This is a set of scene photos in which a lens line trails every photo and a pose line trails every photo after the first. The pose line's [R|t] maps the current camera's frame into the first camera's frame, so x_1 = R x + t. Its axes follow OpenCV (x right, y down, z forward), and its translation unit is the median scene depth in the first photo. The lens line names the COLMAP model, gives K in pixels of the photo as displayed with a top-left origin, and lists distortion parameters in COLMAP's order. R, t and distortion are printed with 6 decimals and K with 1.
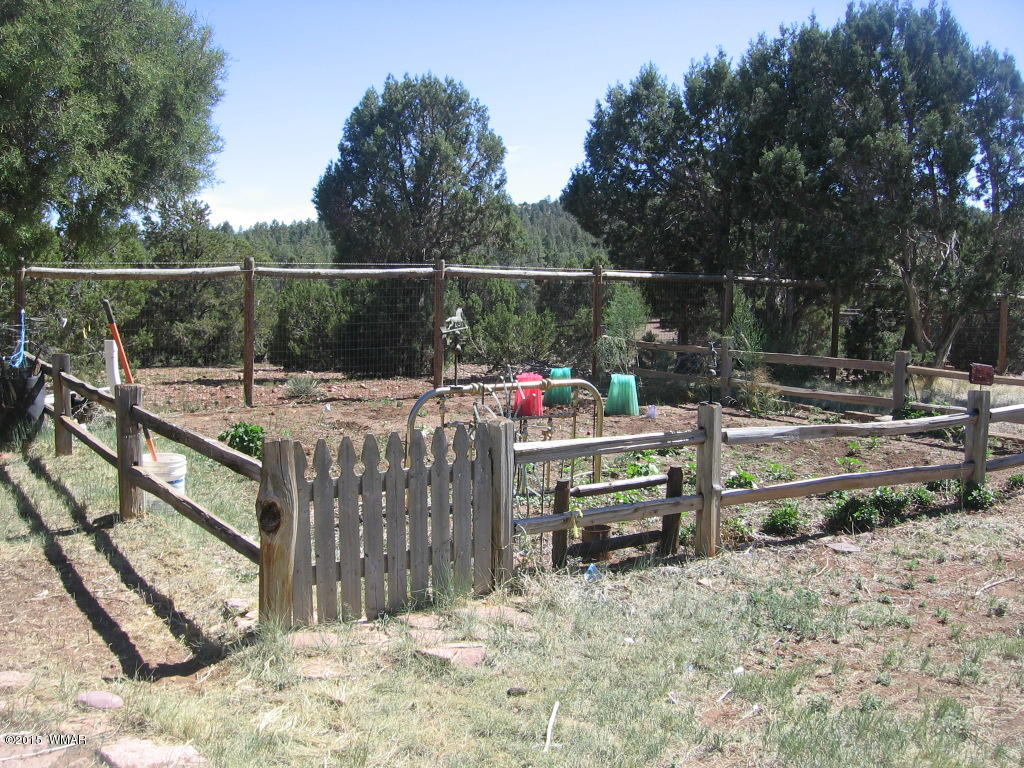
lens RADIAL K [[1086.9, 0, 509.7], [0, 1086.9, 380.3], [0, 0, 1]] dist [-0.110122, 0.000000]
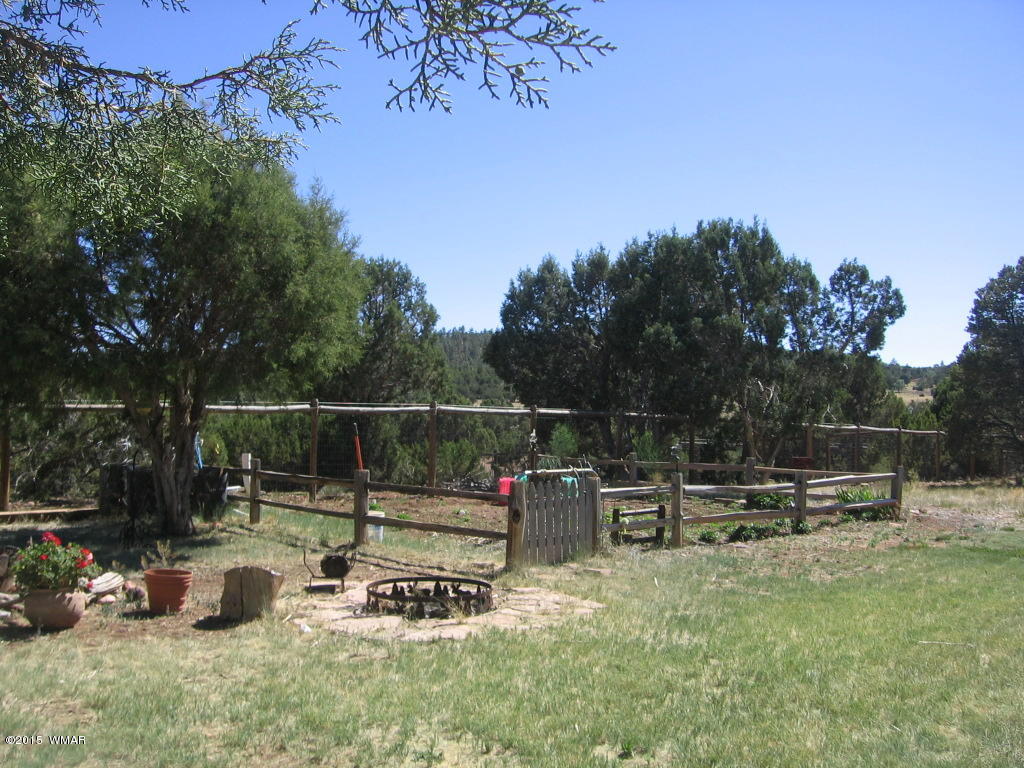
lens RADIAL K [[1086.9, 0, 516.9], [0, 1086.9, 386.7], [0, 0, 1]] dist [-0.110122, 0.000000]
pose [[0.985164, 0.002796, 0.171591, -0.181528], [0.017951, 0.992703, -0.119238, 0.038223], [-0.170672, 0.120549, 0.977926, -0.379346]]
